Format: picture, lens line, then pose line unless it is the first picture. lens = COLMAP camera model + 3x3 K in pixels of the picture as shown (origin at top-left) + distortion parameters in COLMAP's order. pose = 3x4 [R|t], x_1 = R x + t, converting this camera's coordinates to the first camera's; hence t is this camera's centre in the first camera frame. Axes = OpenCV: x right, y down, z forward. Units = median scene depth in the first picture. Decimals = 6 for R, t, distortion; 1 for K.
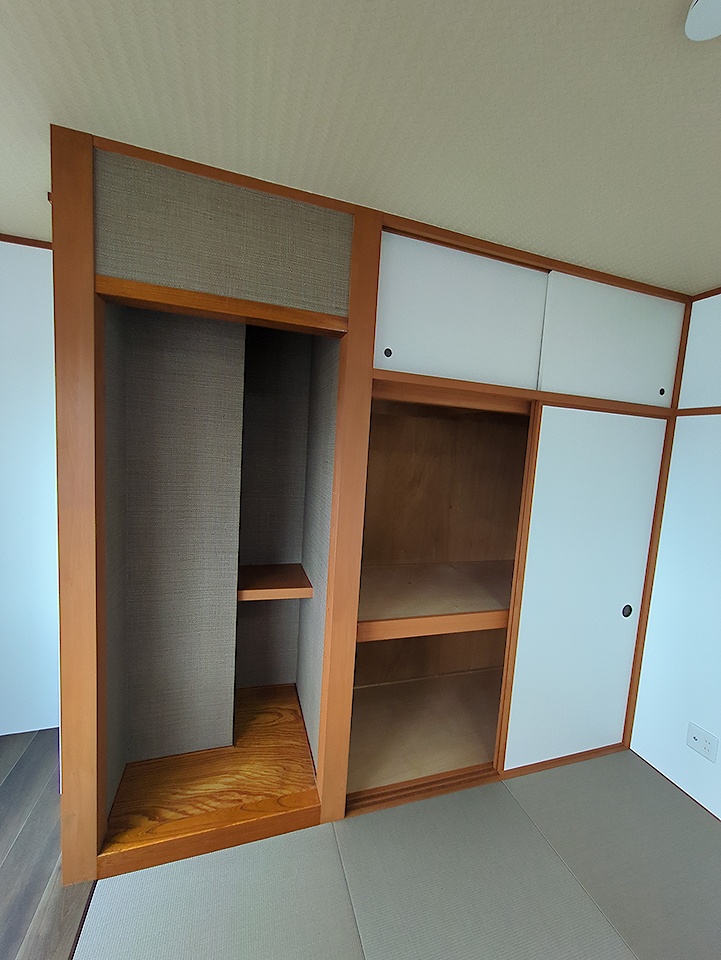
lens RADIAL K [[378.0, 0, 358.8], [0, 378.0, 481.4], [0, 0, 1]] dist [-0.003221, 0.001631]
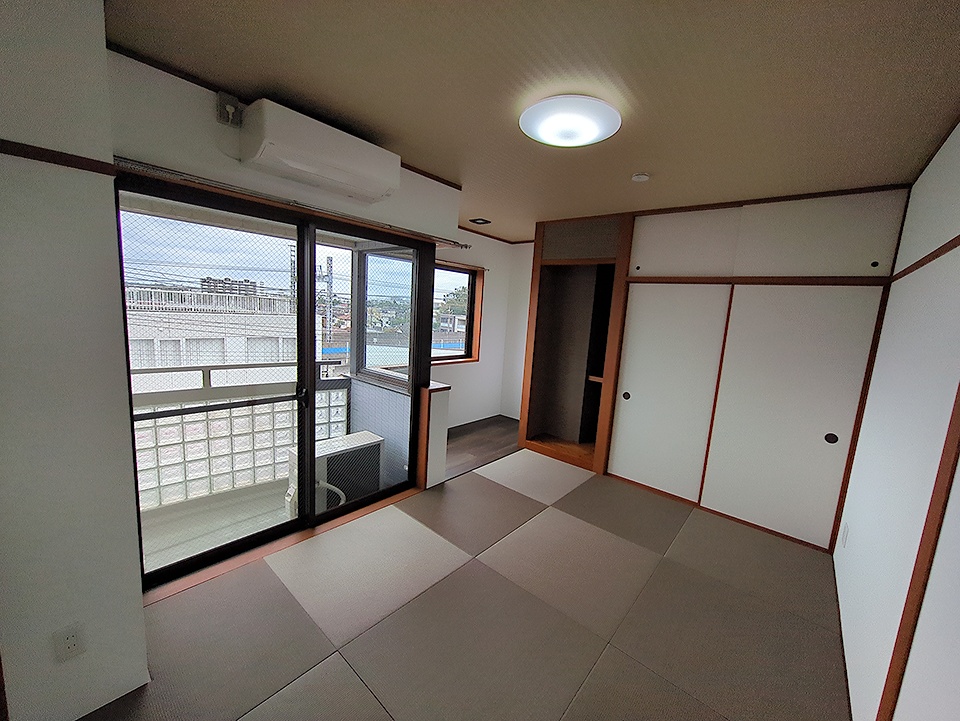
lens RADIAL K [[378.0, 0, 478.1], [0, 378.0, 362.1], [0, 0, 1]] dist [-0.003221, 0.001631]
pose [[0.520113, 0.095308, -0.848763, 1.560358], [-0.111160, 0.992856, 0.043371, 0.224174], [0.846833, 0.071790, 0.526991, -0.954924]]
